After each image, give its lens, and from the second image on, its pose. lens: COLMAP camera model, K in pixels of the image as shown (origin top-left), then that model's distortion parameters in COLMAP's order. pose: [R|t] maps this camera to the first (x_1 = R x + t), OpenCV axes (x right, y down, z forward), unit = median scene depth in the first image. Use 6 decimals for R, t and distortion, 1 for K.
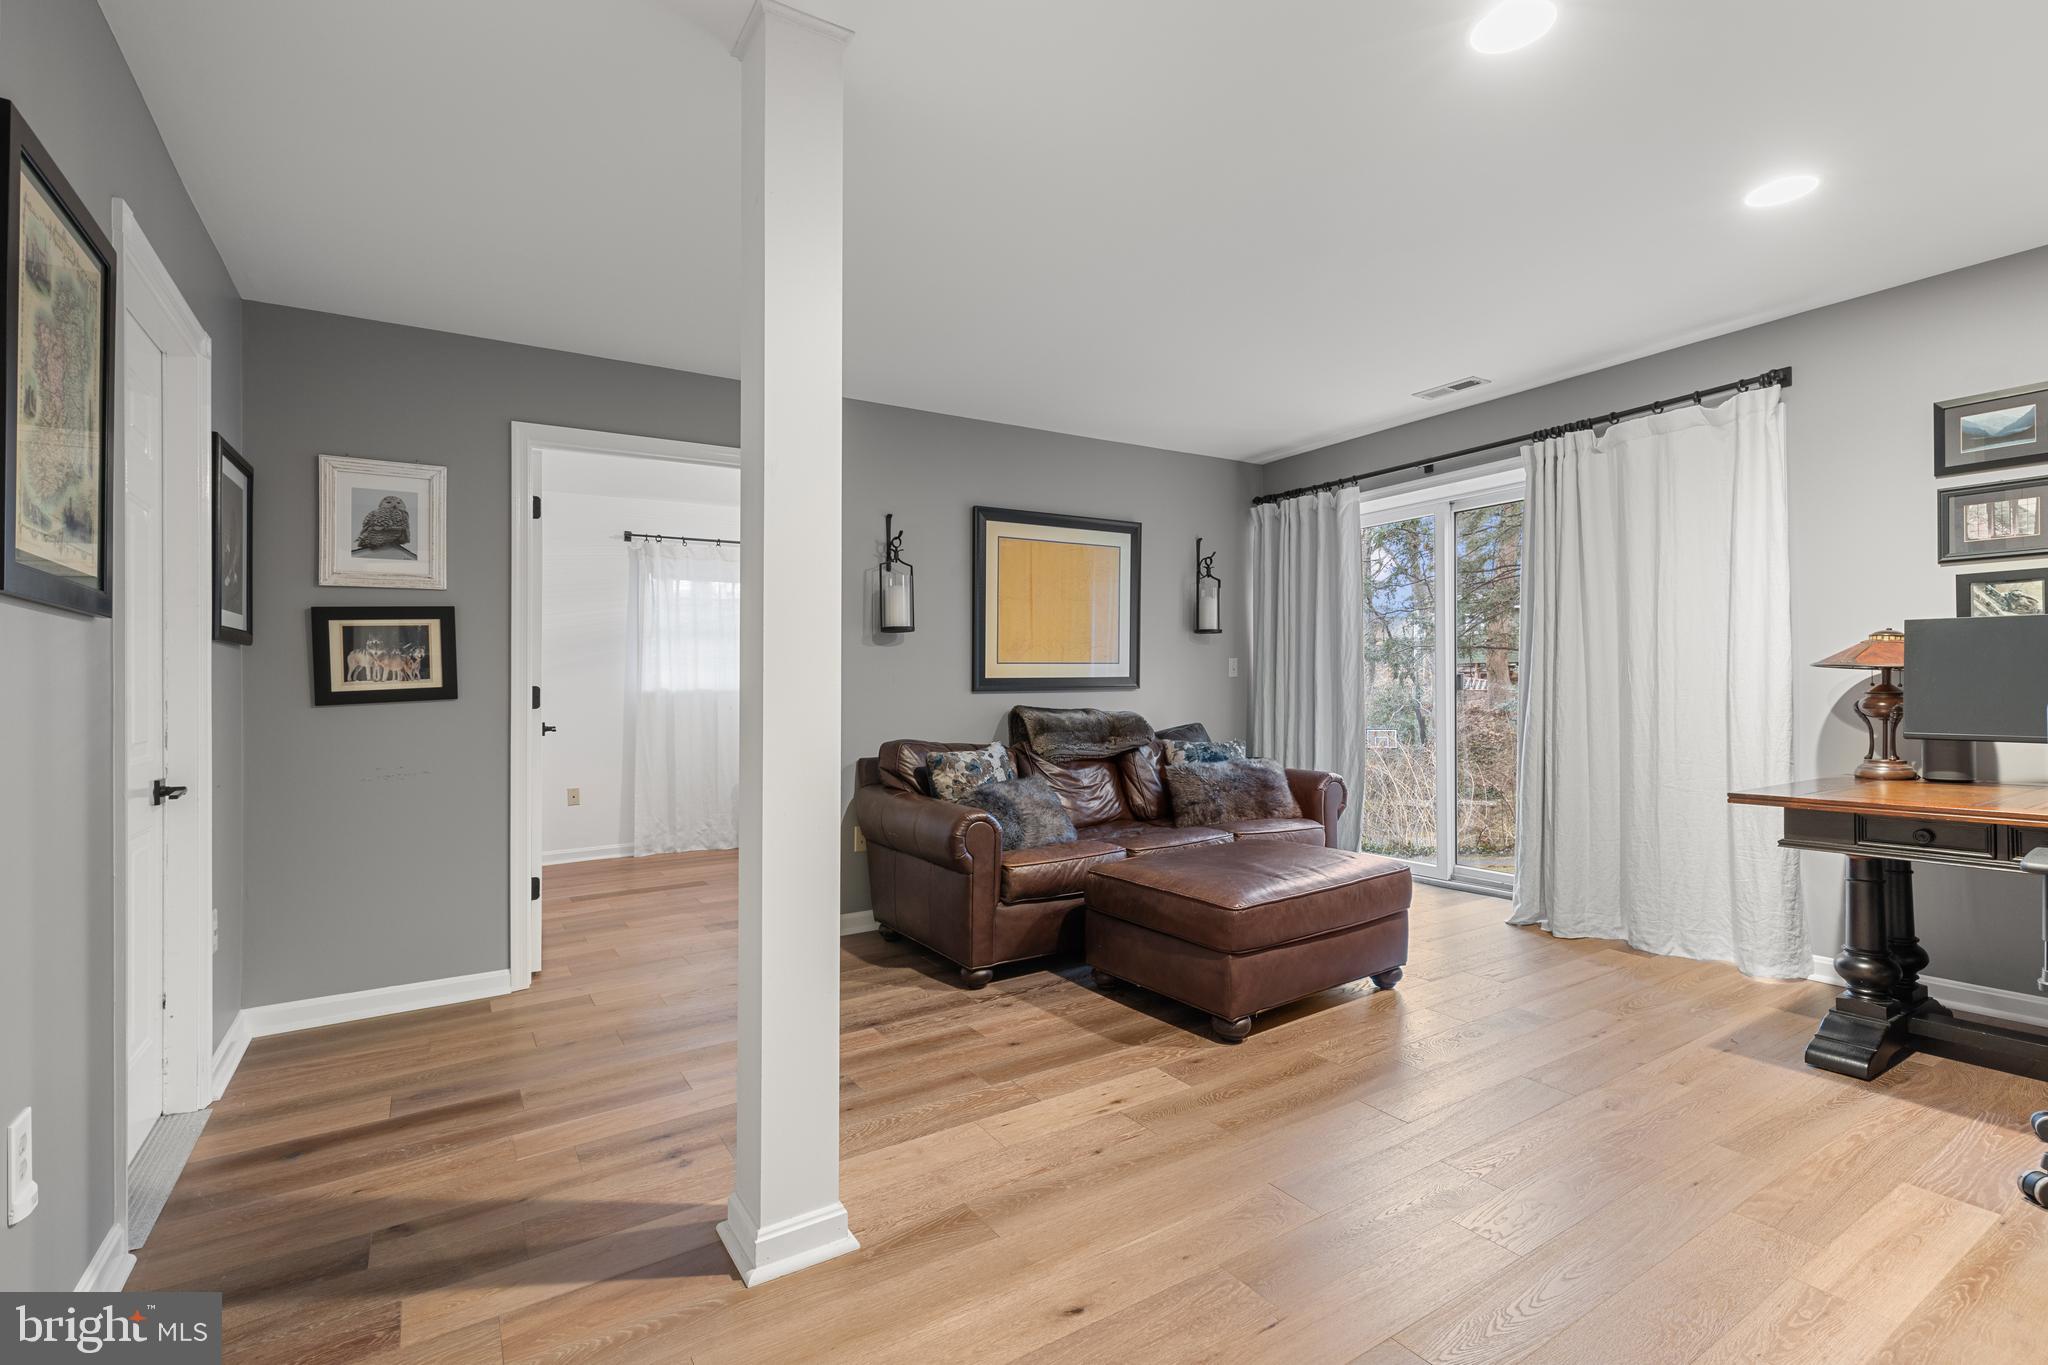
lens RADIAL K [[948.9, 0, 1053.8], [0, 948.9, 690.1], [0, 0, 1]] dist [-0.001207, -0.000215]
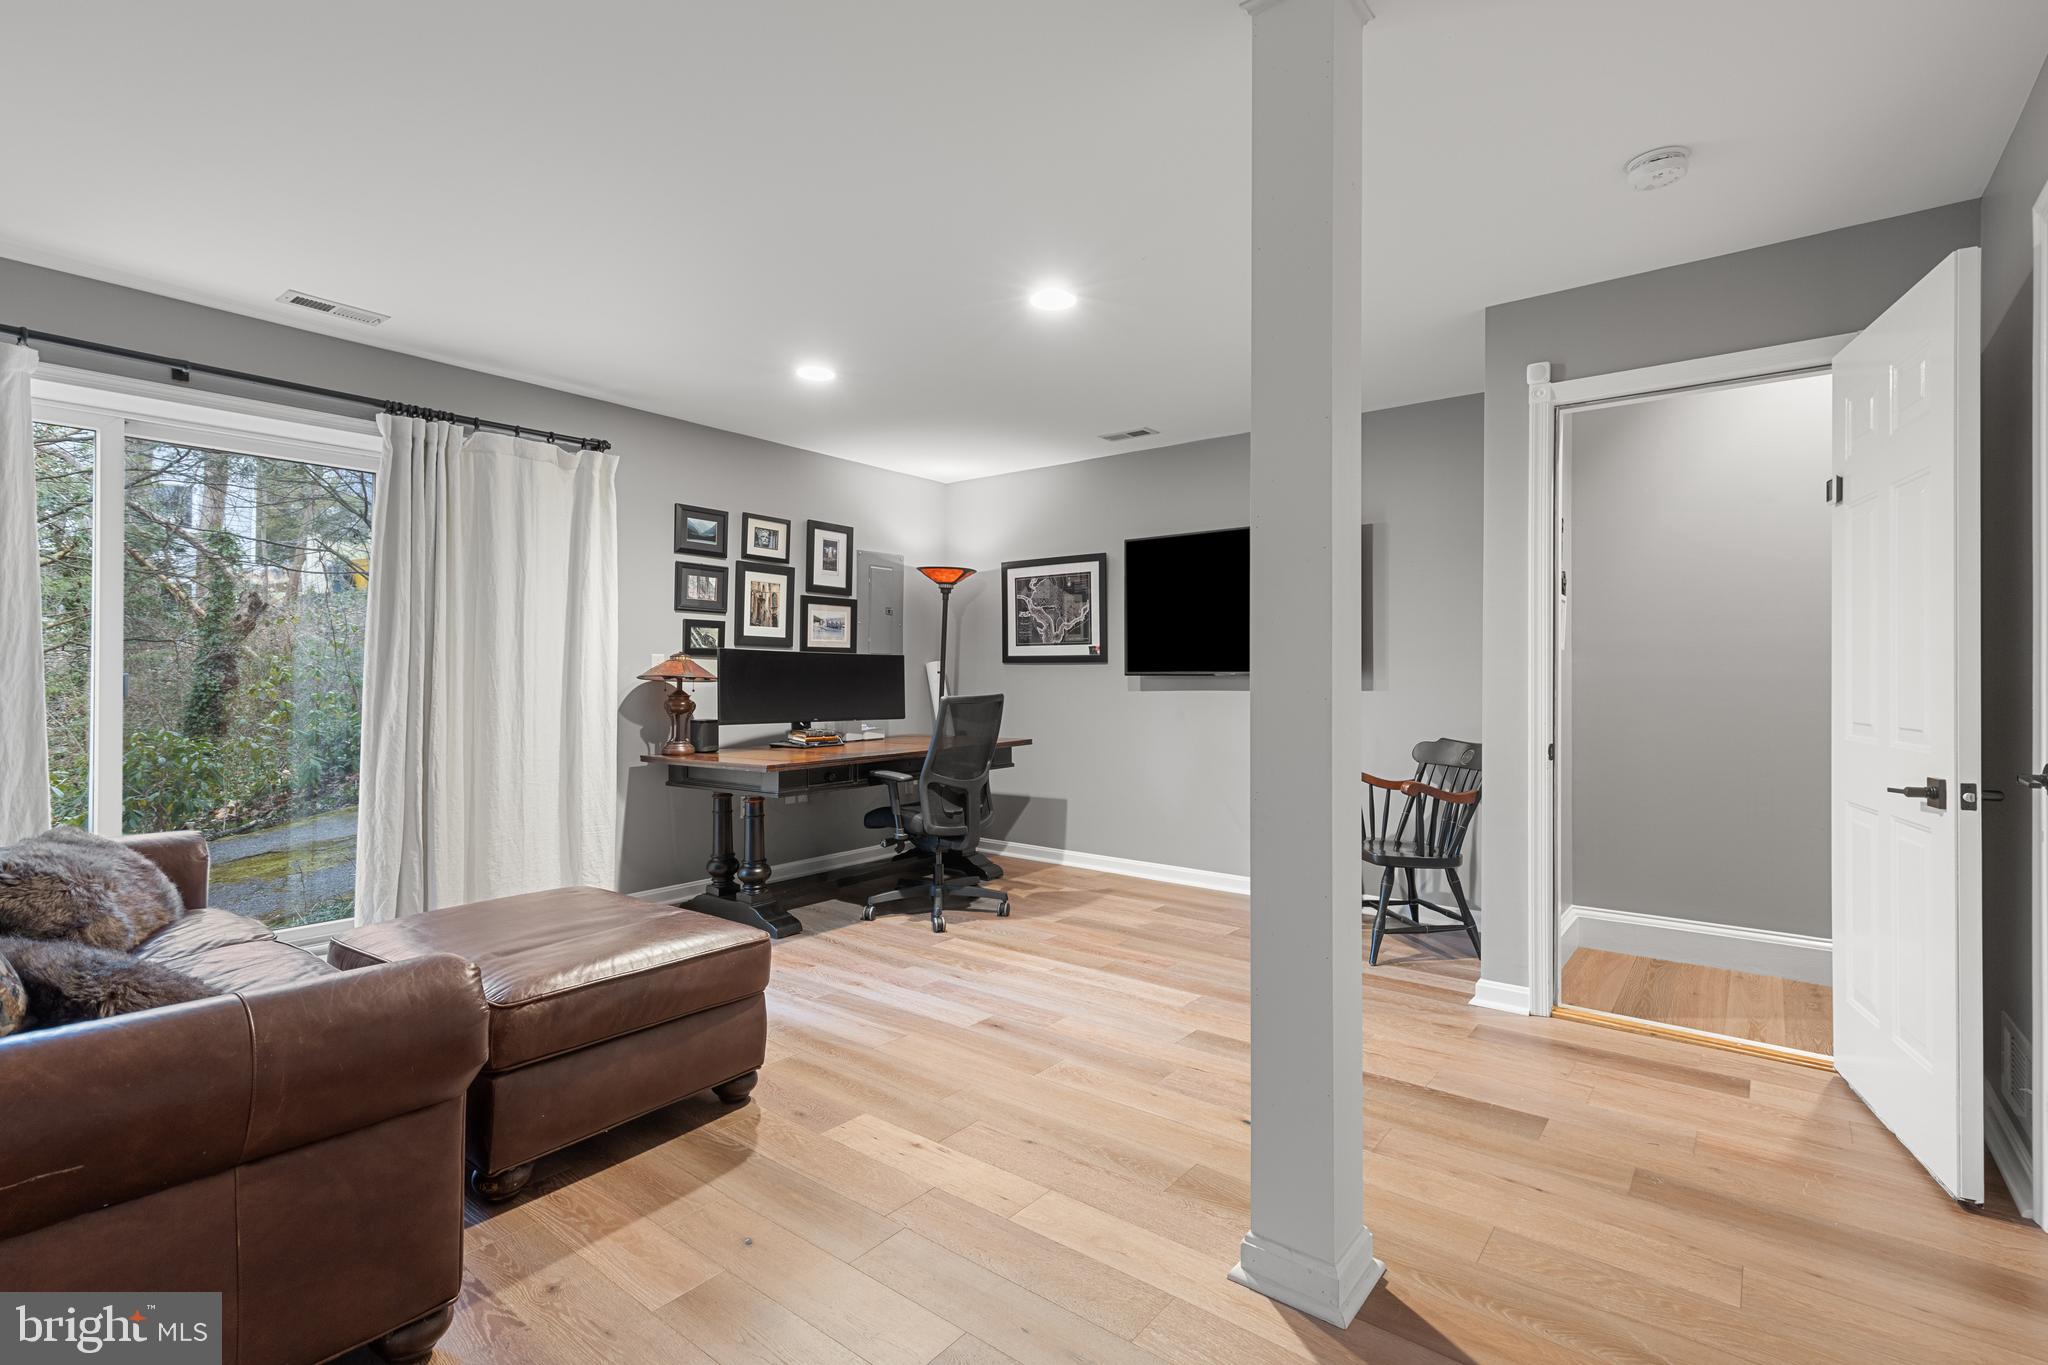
lens RADIAL K [[930.4, 0, 1028.9], [0, 930.4, 676.8], [0, 0, 1]] dist [0.004724, 0.000323]
pose [[-0.319111, 0.018627, 0.947534, -0.667378], [0.008178, 0.999824, -0.016901, 0.002889], [-0.947682, 0.002356, -0.319207, 0.964234]]
